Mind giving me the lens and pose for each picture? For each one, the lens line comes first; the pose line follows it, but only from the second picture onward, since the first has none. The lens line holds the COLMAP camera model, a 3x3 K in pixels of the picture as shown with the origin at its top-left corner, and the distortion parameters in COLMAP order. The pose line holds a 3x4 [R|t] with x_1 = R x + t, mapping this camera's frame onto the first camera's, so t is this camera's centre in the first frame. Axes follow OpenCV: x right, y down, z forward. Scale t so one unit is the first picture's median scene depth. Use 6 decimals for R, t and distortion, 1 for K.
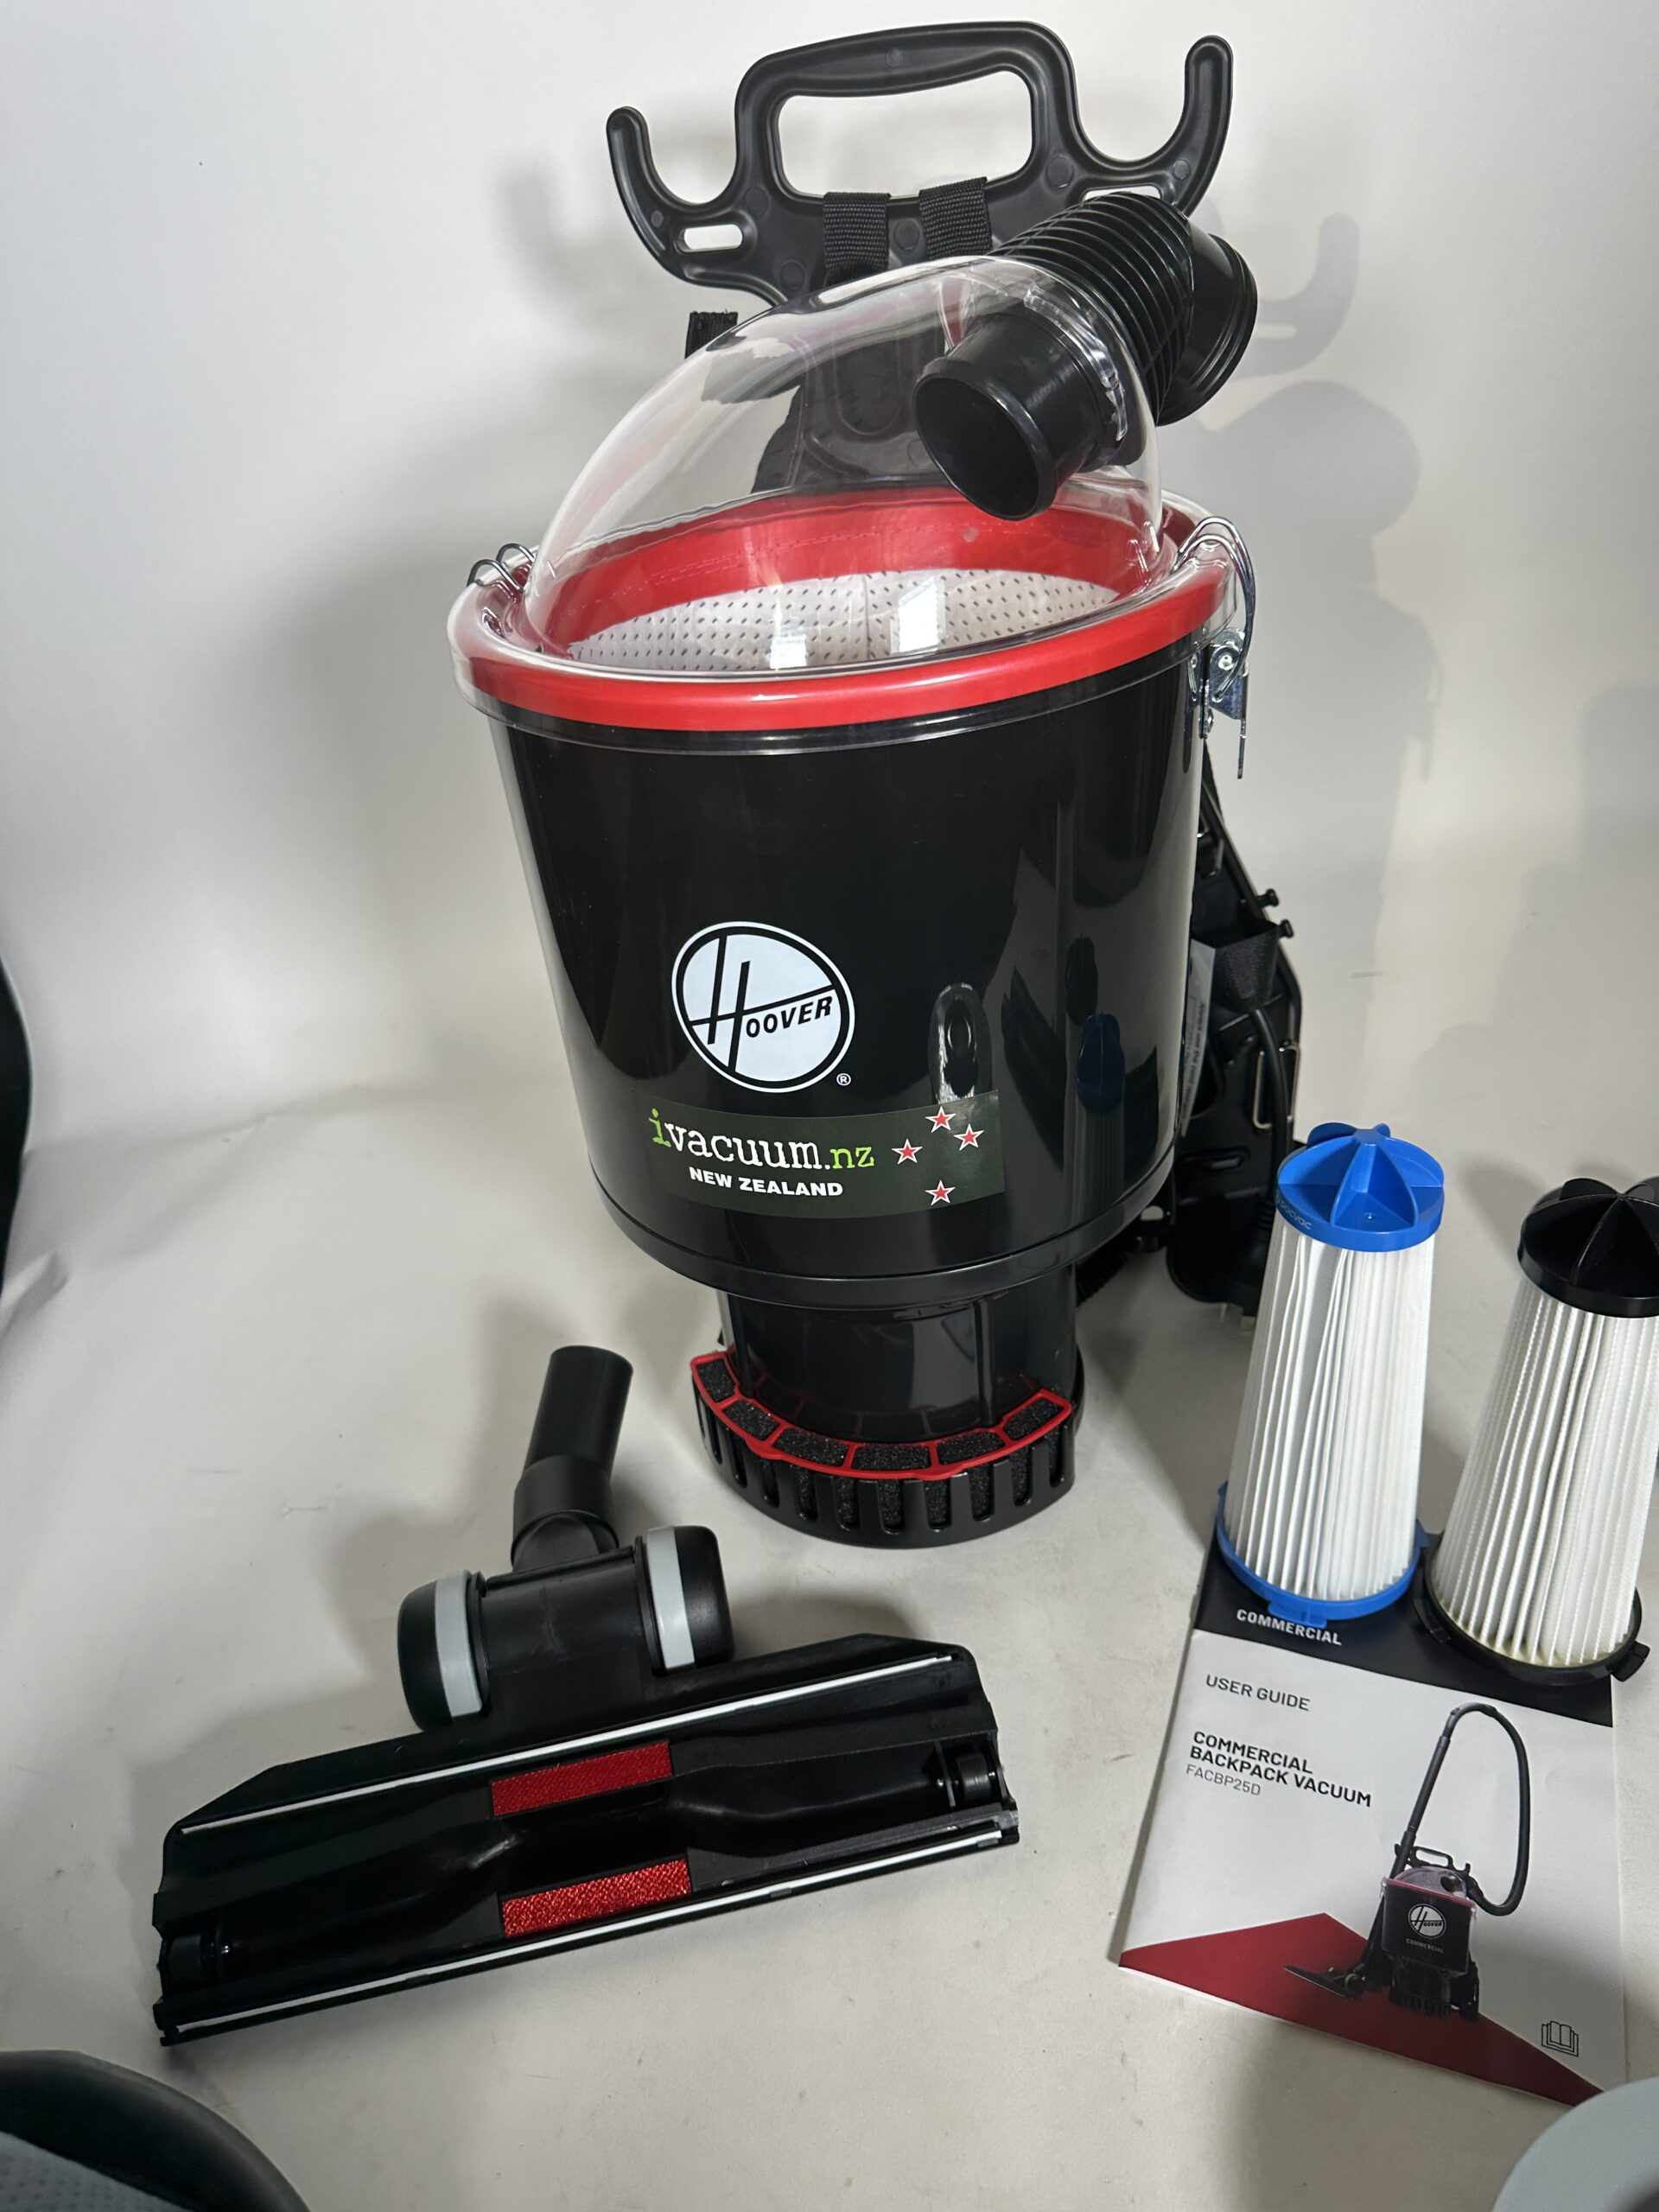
lens RADIAL K [[1589.4, 0, 801.3], [0, 1589.4, 1095.5], [0, 0, 1]] dist [0.055028, -0.094578]
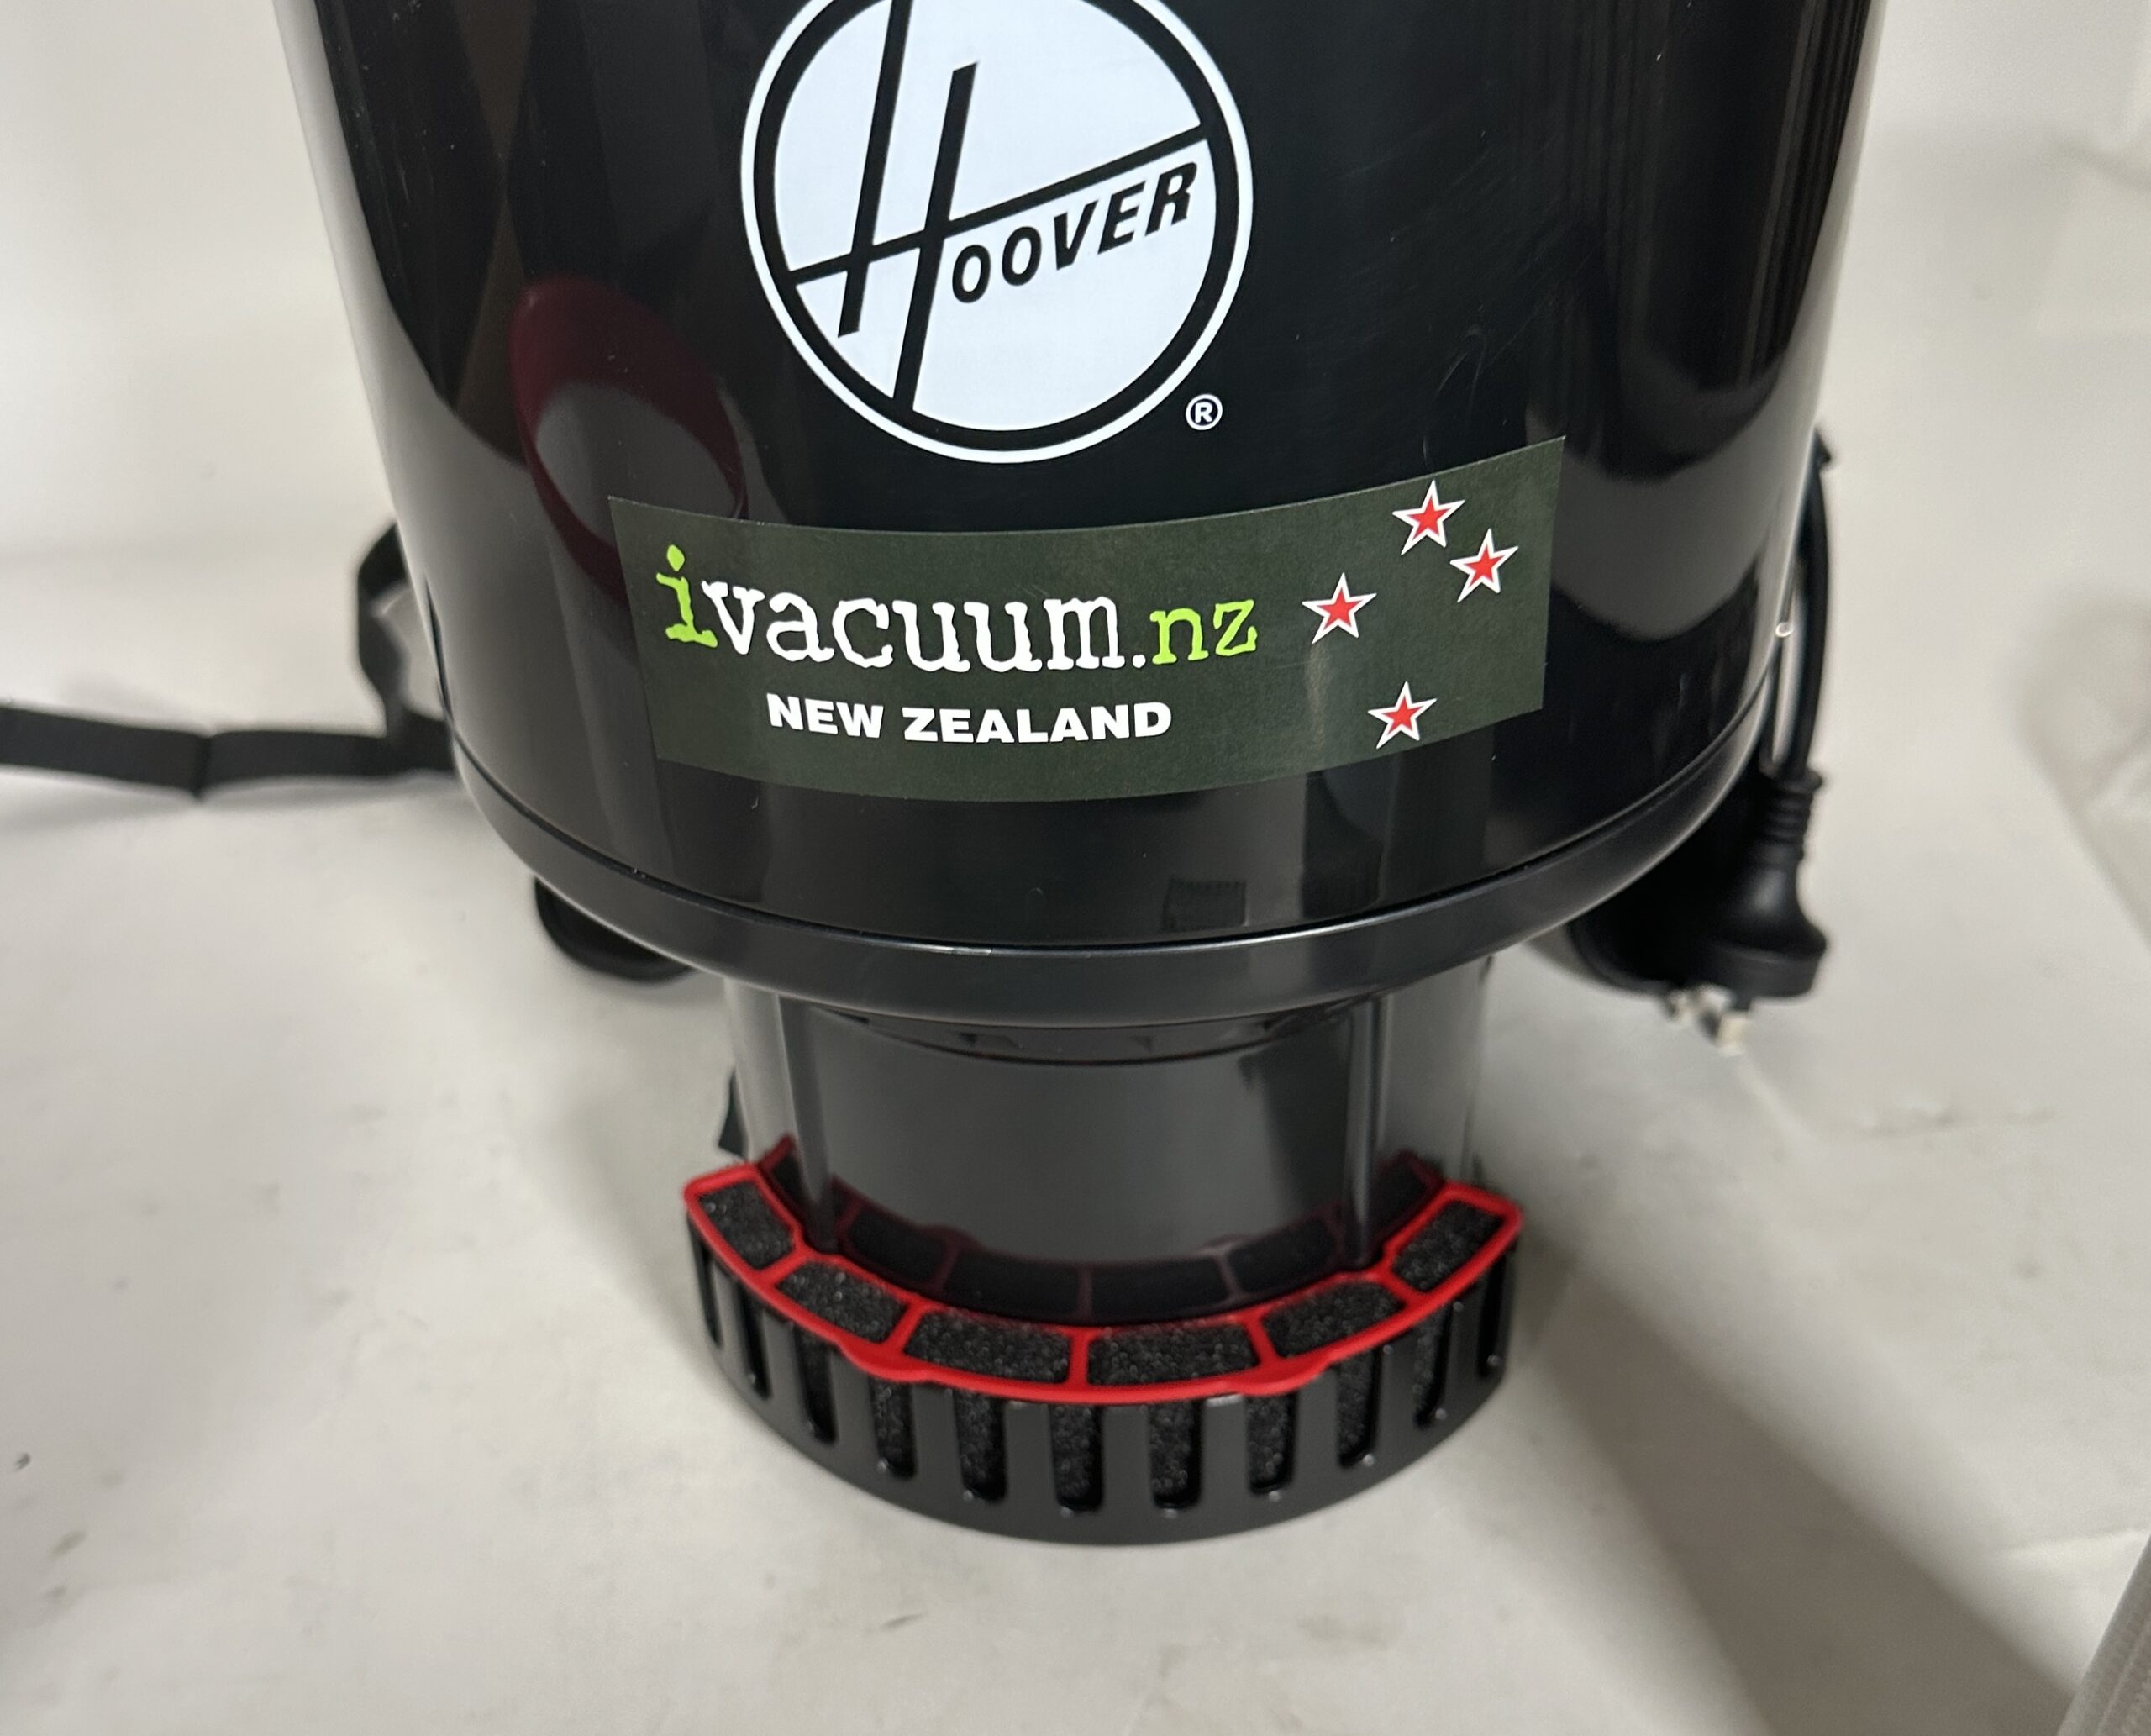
lens RADIAL K [[2315.3, 0, 980.1], [0, 2315.3, 951.0], [0, 0, 1]] dist [0.112461, -0.030661]
pose [[0.982354, -0.066766, 0.174708, -0.127825], [0.055825, 0.996203, 0.066808, 0.075443], [-0.178505, -0.055875, 0.982351, 0.424695]]
